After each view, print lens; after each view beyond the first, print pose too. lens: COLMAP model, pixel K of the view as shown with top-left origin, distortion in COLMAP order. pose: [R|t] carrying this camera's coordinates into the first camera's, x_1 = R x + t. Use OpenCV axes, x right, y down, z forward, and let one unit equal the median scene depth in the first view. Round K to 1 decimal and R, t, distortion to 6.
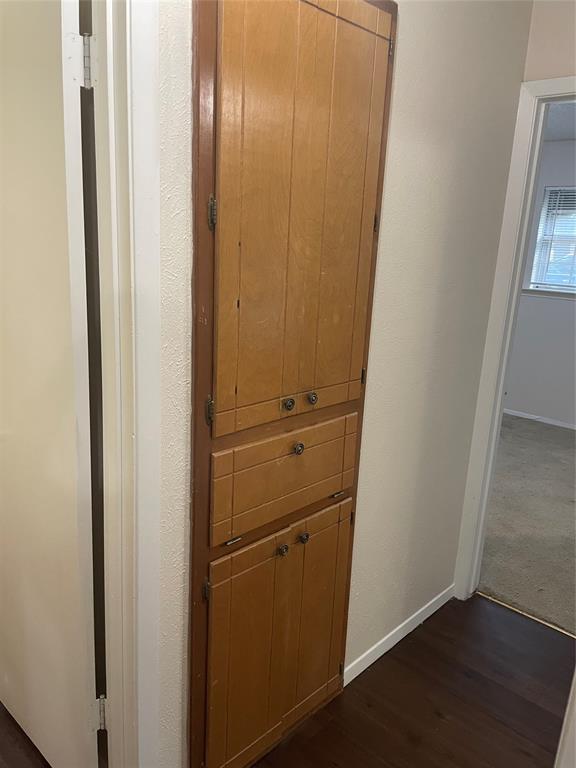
lens RADIAL K [[583.6, 0, 288.0], [0, 583.6, 384.0], [0, 0, 1]] dist [0.094300, -0.121458]
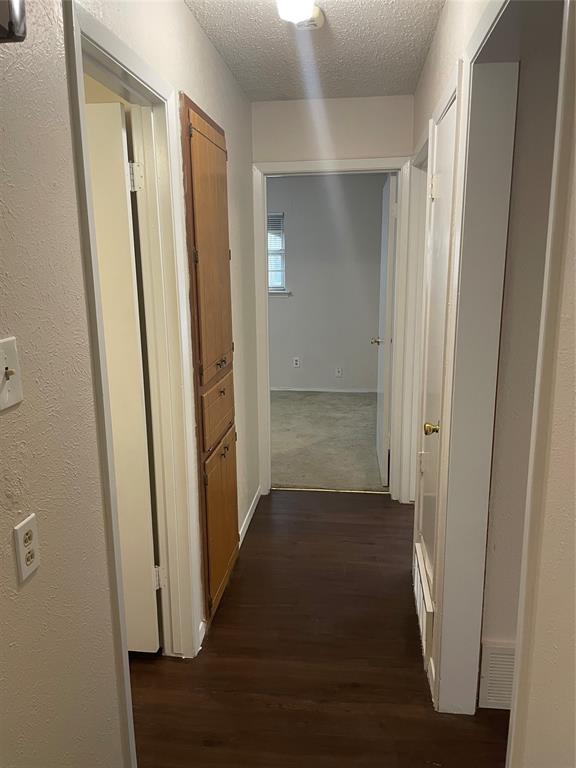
lens RADIAL K [[583.6, 0, 288.0], [0, 583.6, 384.0], [0, 0, 1]] dist [0.094300, -0.121458]
pose [[0.800018, -0.182349, 0.571595, -0.797259], [0.192097, 0.980394, 0.043899, 0.053215], [-0.568393, 0.074682, 0.819361, -0.481058]]
